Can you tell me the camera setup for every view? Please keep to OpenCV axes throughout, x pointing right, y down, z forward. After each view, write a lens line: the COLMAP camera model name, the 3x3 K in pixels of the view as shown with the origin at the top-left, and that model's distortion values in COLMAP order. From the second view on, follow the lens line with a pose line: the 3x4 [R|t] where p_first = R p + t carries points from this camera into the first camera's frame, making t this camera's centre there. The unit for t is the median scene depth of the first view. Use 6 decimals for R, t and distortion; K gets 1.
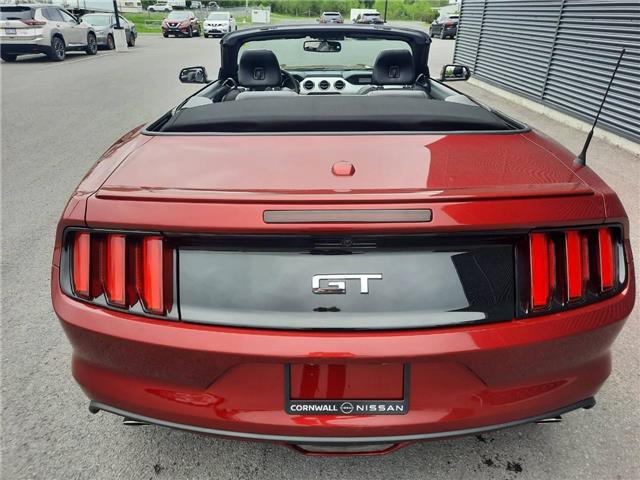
lens RADIAL K [[459.1, 0, 323.1], [0, 459.1, 232.5], [0, 0, 1]] dist [0.032501, -0.006024]
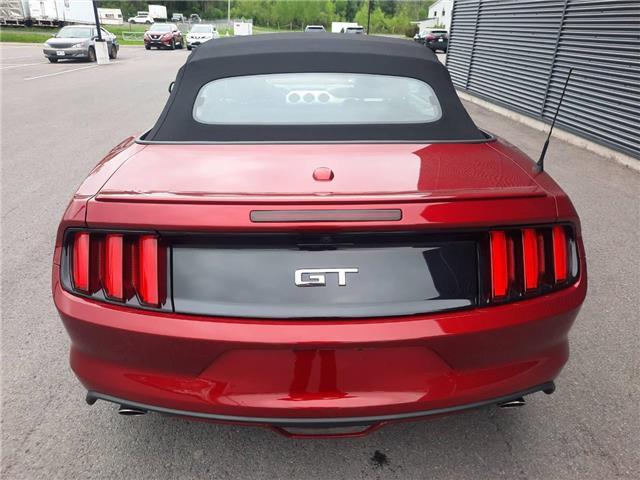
lens RADIAL K [[463.3, 0, 320.0], [0, 463.3, 240.0], [0, 0, 1]] dist [0.045135, -0.029317]
pose [[0.999625, -0.005614, 0.026795, 0.006154], [0.005976, 0.999892, -0.013448, 0.033187], [-0.026716, 0.013603, 0.999551, -0.102371]]
